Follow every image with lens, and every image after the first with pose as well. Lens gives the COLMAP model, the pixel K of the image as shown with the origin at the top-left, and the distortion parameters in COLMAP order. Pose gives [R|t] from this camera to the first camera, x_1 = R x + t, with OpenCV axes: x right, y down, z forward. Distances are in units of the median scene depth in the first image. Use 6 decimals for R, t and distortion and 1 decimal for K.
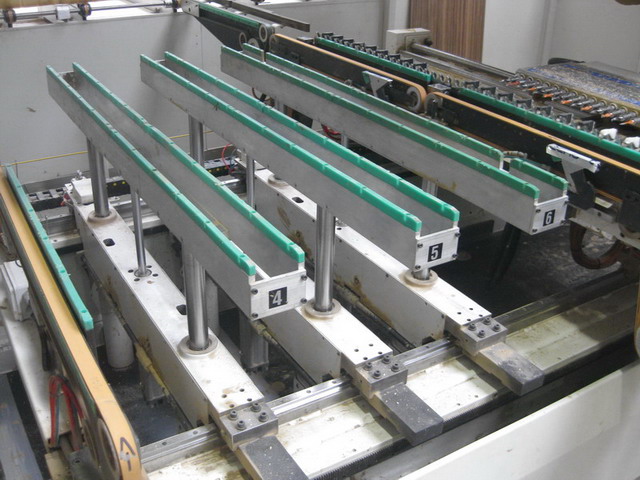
lens RADIAL K [[702.2, 0, 320.0], [0, 702.2, 240.0], [0, 0, 1]] dist [-0.192007, 0.180832]
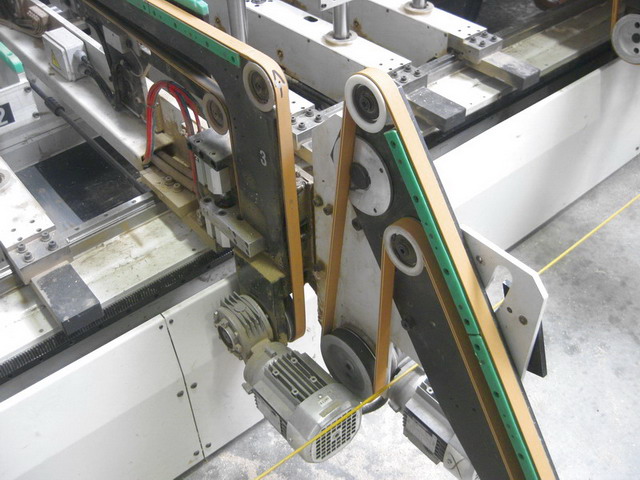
lens RADIAL K [[702.2, 0, 320.0], [0, 702.2, 240.0], [0, 0, 1]] dist [-0.192007, 0.180832]
pose [[0.987618, -0.138769, 0.073165, -0.157951], [0.116525, 0.961179, 0.250114, 0.129644], [-0.105033, -0.238492, 0.965448, -0.144760]]
